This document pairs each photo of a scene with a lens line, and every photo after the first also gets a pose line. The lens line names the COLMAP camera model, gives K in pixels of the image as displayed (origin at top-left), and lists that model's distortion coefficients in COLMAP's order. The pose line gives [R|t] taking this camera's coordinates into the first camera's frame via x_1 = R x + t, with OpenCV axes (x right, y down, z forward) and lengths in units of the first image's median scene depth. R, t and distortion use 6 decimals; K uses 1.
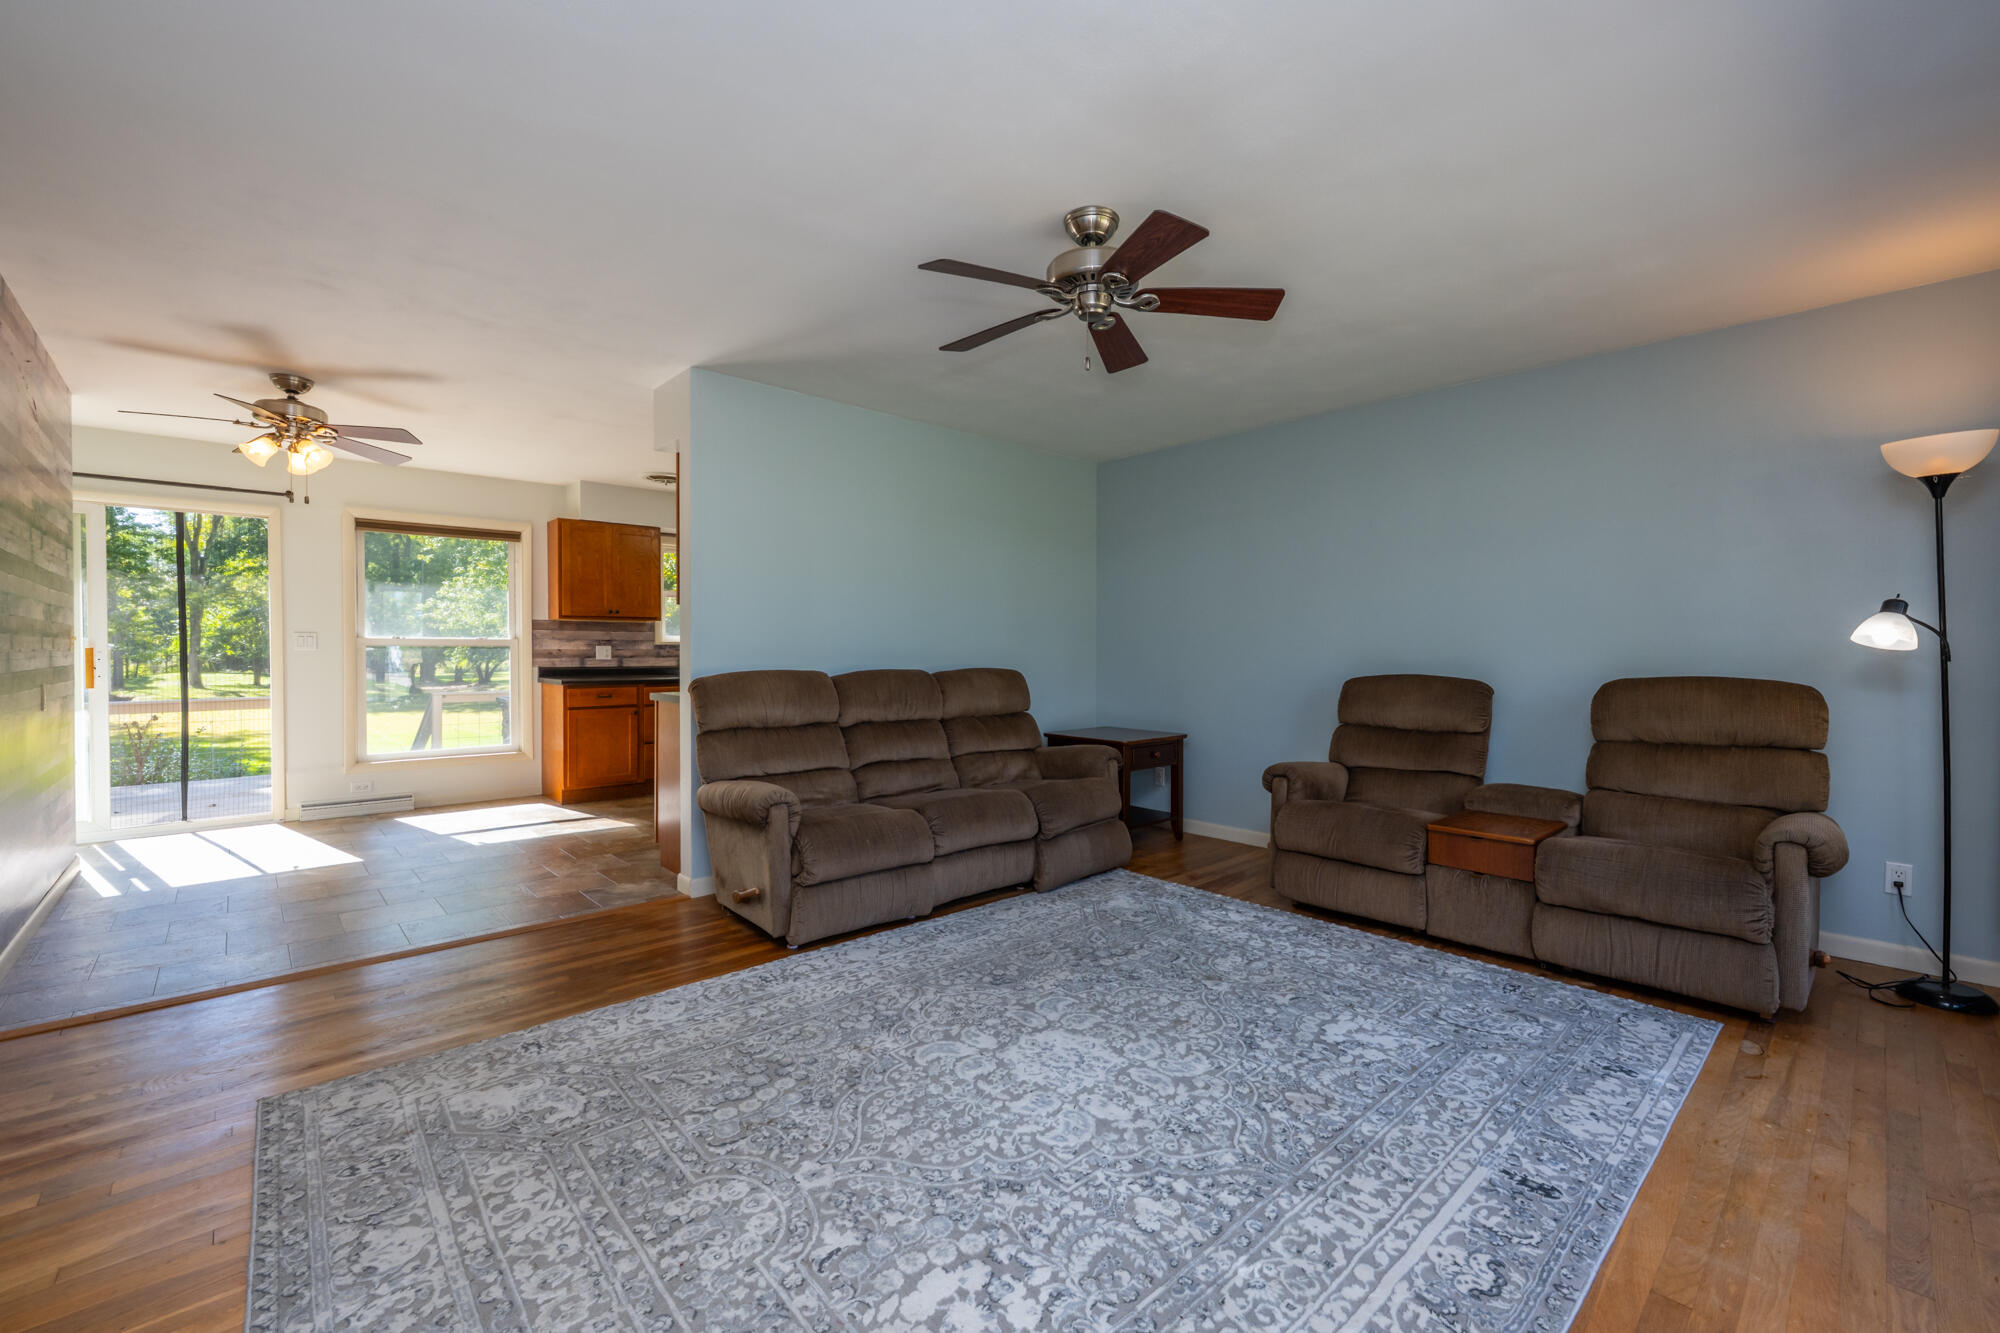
lens RADIAL K [[812.2, 0, 994.6], [0, 812.2, 660.4], [0, 0, 1]] dist [0.001274, -0.000734]
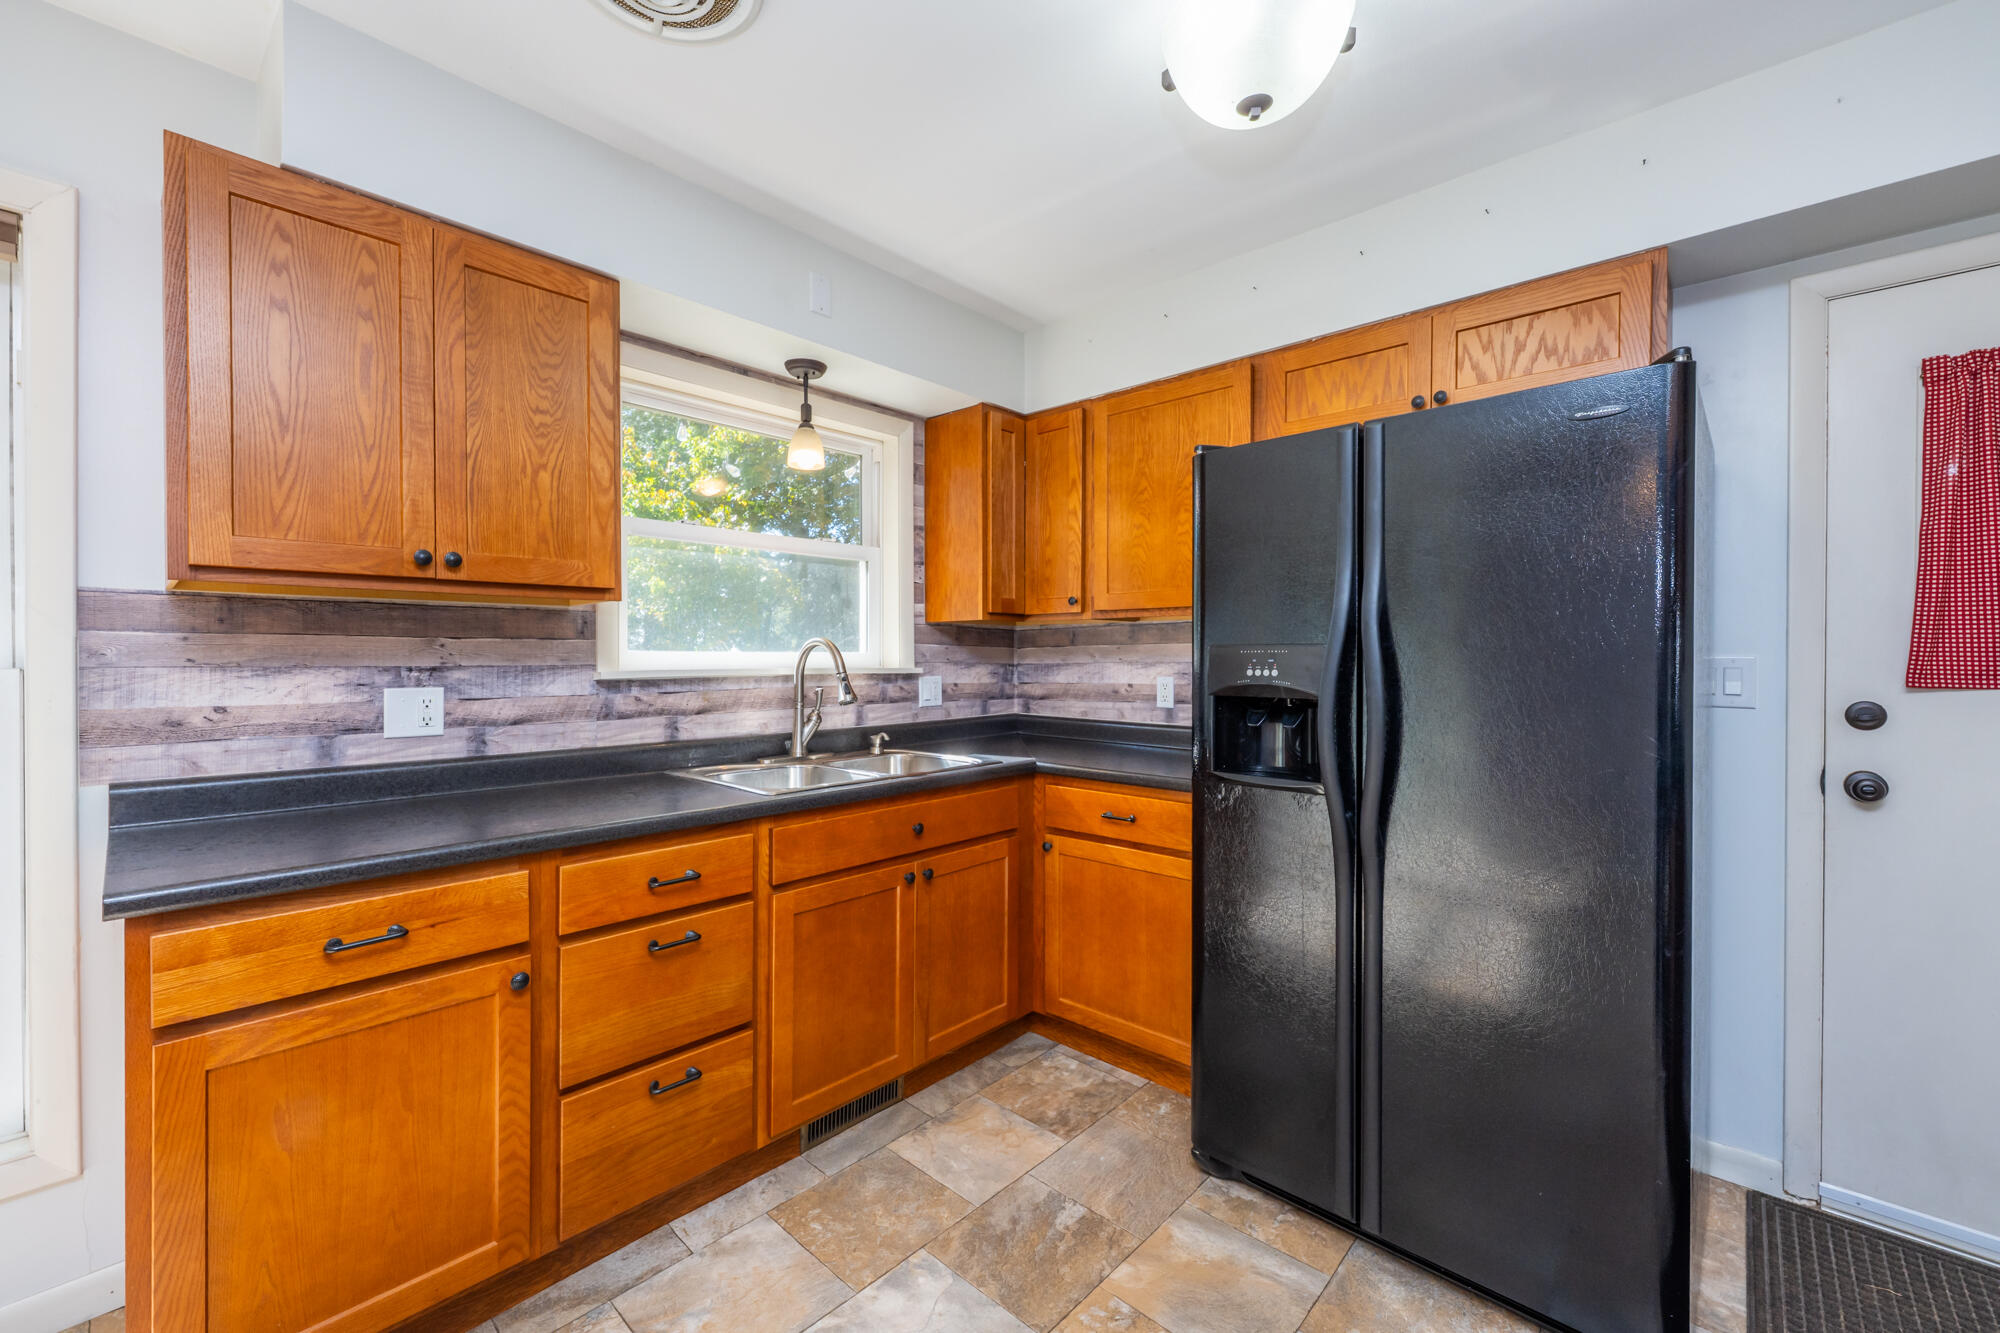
lens RADIAL K [[812.2, 0, 982.2], [0, 812.2, 661.1], [0, 0, 1]] dist [0.001274, -0.000734]
pose [[0.997932, -0.001597, 0.064258, -0.310770], [0.002143, 0.999962, -0.008436, -0.025404], [-0.064242, 0.008556, 0.997898, 0.726389]]
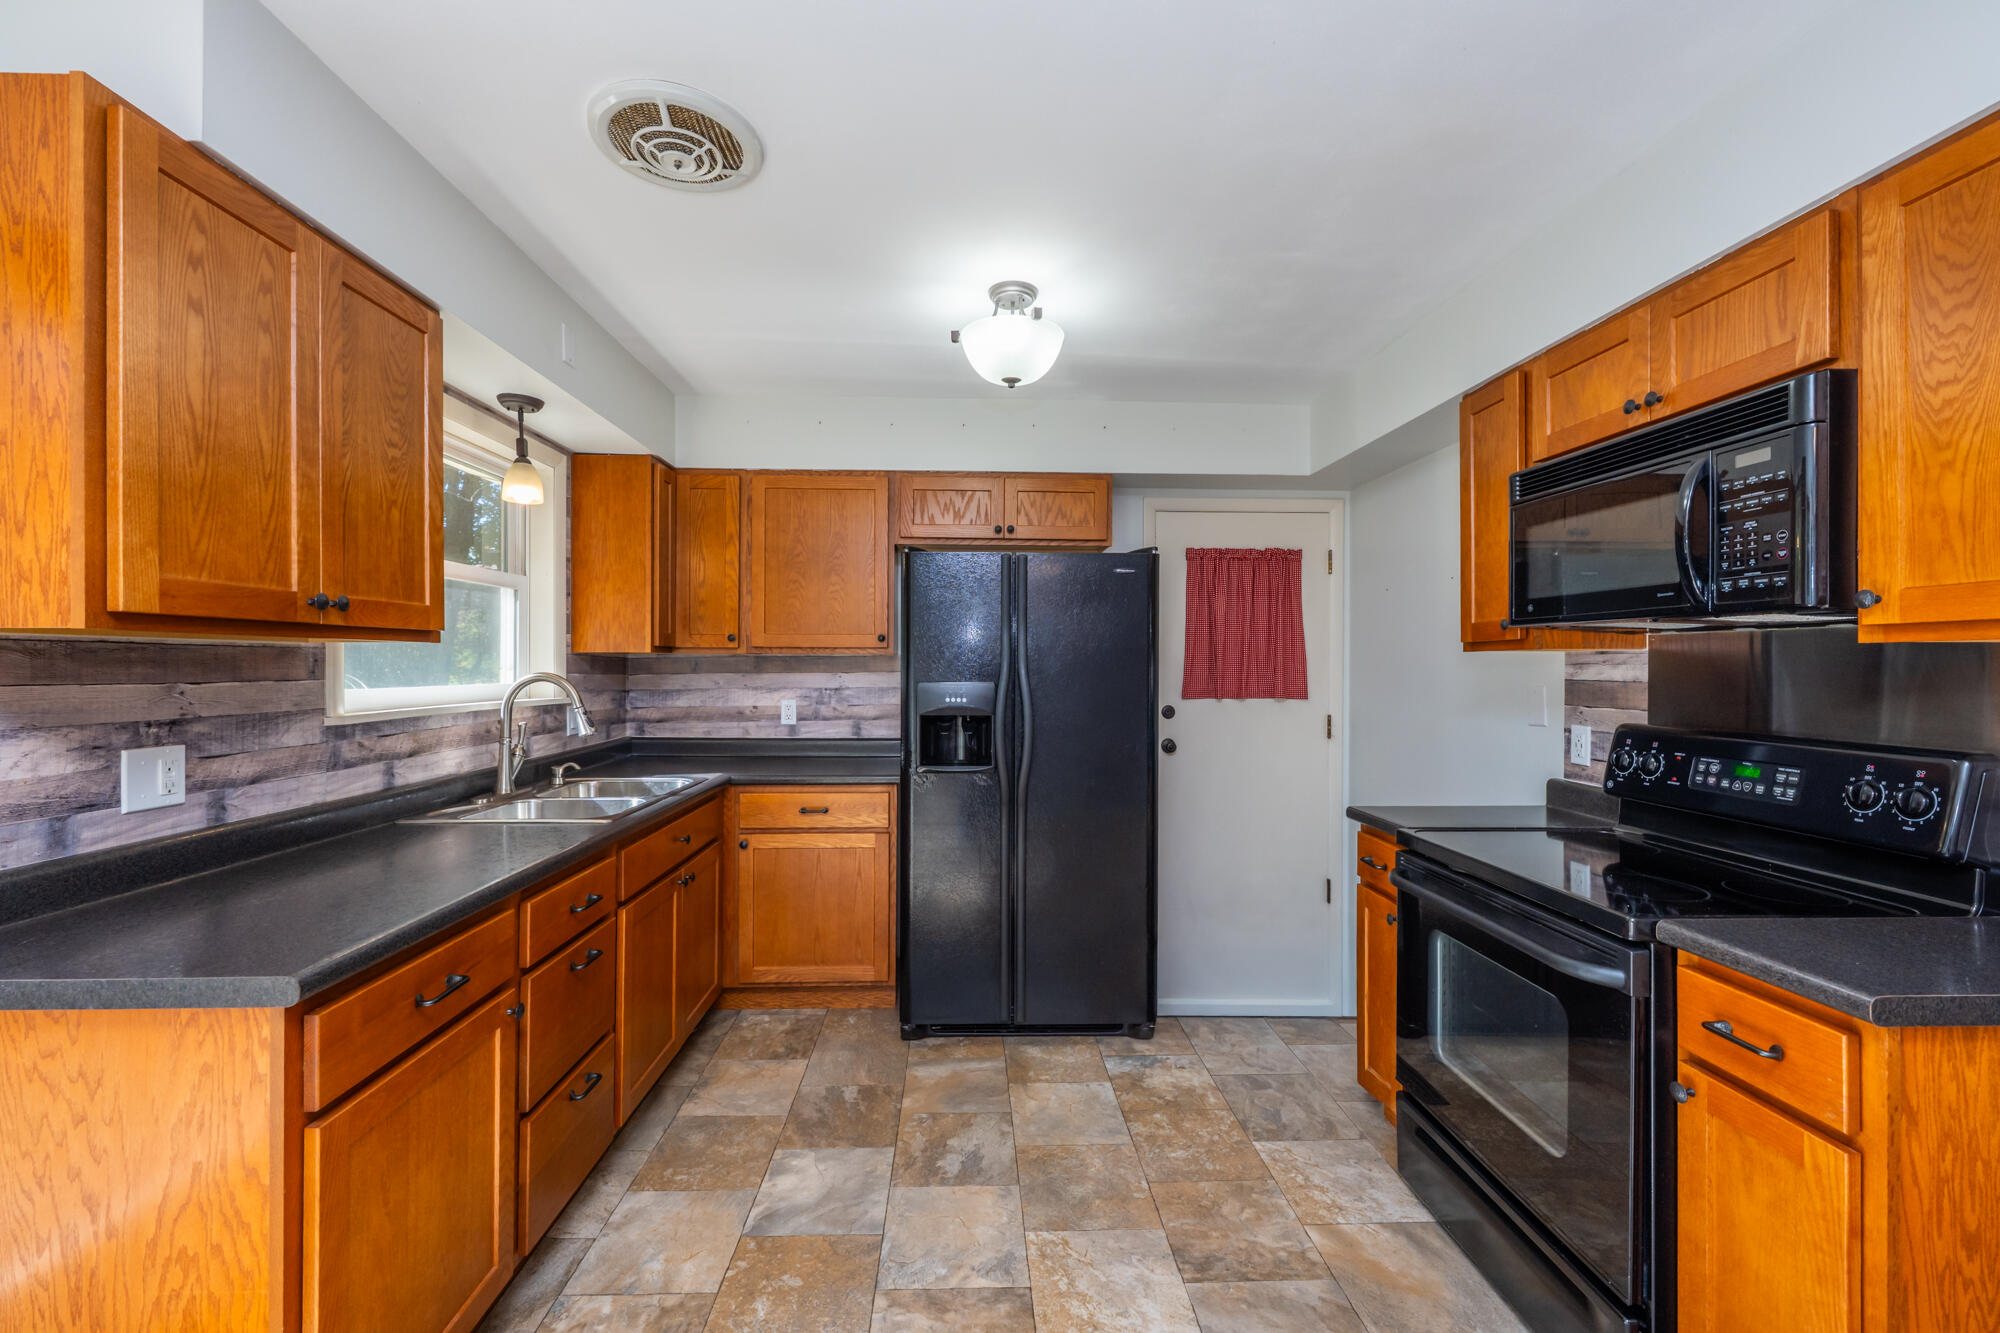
lens RADIAL K [[812.2, 0, 989.7], [0, 812.2, 667.3], [0, 0, 1]] dist [0.001274, -0.000734]
pose [[0.659751, -0.001256, 0.751484, -0.514620], [0.008767, 0.999943, -0.006025, -0.038293], [-0.751433, 0.010563, 0.659724, 0.695303]]
